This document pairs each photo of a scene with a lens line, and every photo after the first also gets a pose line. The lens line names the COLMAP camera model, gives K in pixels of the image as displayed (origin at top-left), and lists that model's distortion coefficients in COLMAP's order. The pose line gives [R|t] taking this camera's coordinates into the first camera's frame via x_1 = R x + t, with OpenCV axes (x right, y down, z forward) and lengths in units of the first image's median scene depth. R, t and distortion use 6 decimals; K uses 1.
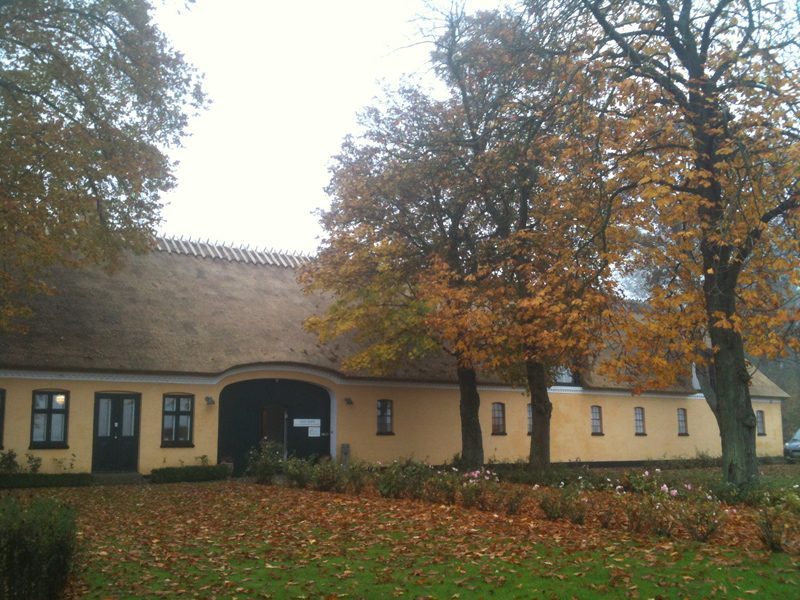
lens RADIAL K [[829.7, 0, 400.0], [0, 829.7, 300.0], [0, 0, 1]] dist [0.142708, -0.379698]
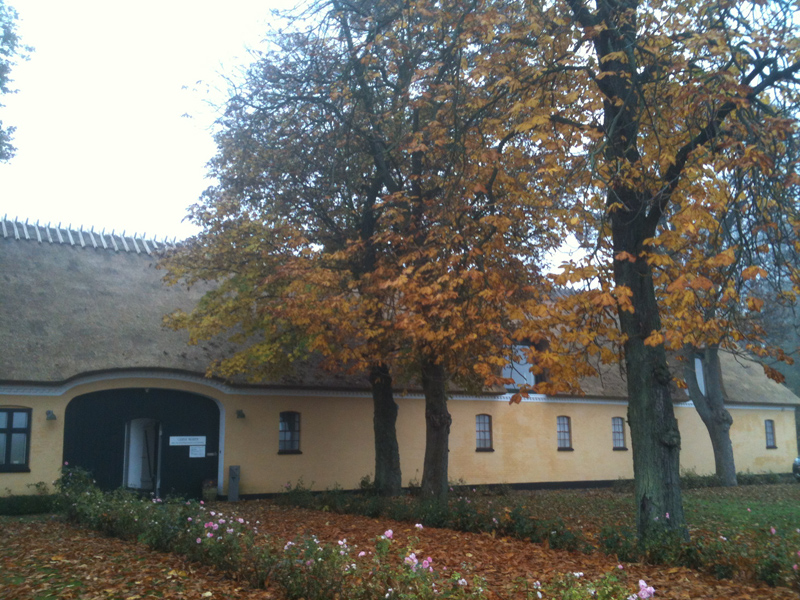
lens RADIAL K [[829.7, 0, 400.0], [0, 829.7, 300.0], [0, 0, 1]] dist [0.142708, -0.379698]
pose [[0.998490, -0.015914, -0.052573, 0.146049], [0.015262, 0.999802, -0.012776, 0.020688], [0.052766, 0.011954, 0.998535, 0.174407]]
